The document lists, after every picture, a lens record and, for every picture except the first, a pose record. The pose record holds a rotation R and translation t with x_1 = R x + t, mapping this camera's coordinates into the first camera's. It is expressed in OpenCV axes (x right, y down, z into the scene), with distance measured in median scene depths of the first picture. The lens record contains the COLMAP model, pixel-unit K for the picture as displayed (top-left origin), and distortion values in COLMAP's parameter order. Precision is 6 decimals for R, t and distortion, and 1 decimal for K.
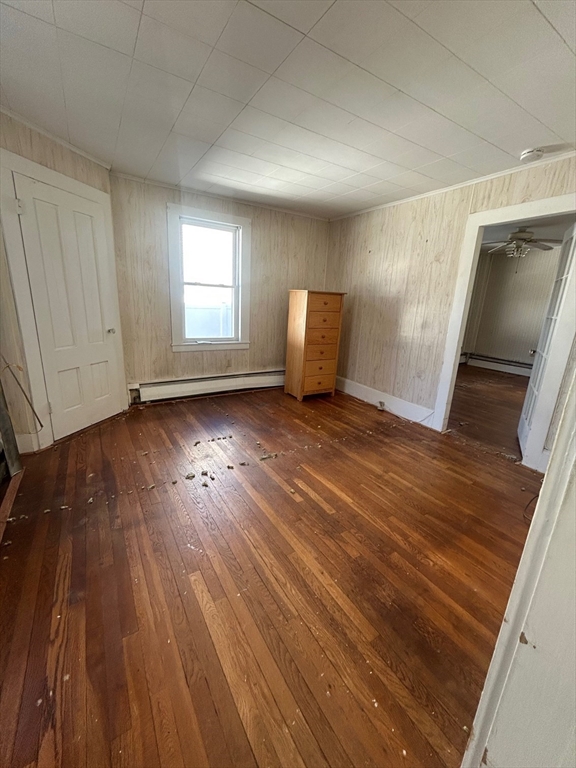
lens RADIAL K [[313.0, 0, 285.7], [0, 313.0, 380.1], [0, 0, 1]] dist [-0.000790, 0.000071]
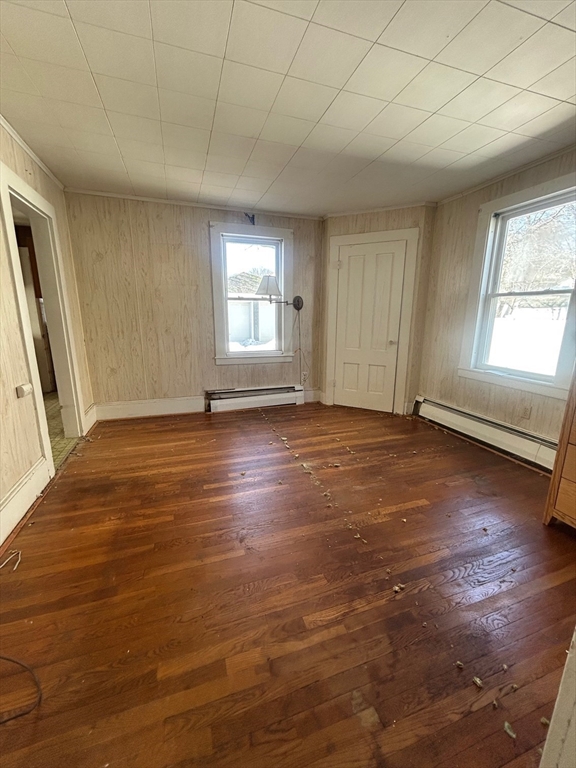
lens RADIAL K [[313.0, 0, 285.7], [0, 313.0, 380.1], [0, 0, 1]] dist [-0.000790, 0.000071]
pose [[-0.234639, 0.152003, -0.960125, 0.868549], [-0.256529, 0.943003, 0.211984, -0.206322], [0.937623, 0.296040, -0.182272, 1.063546]]
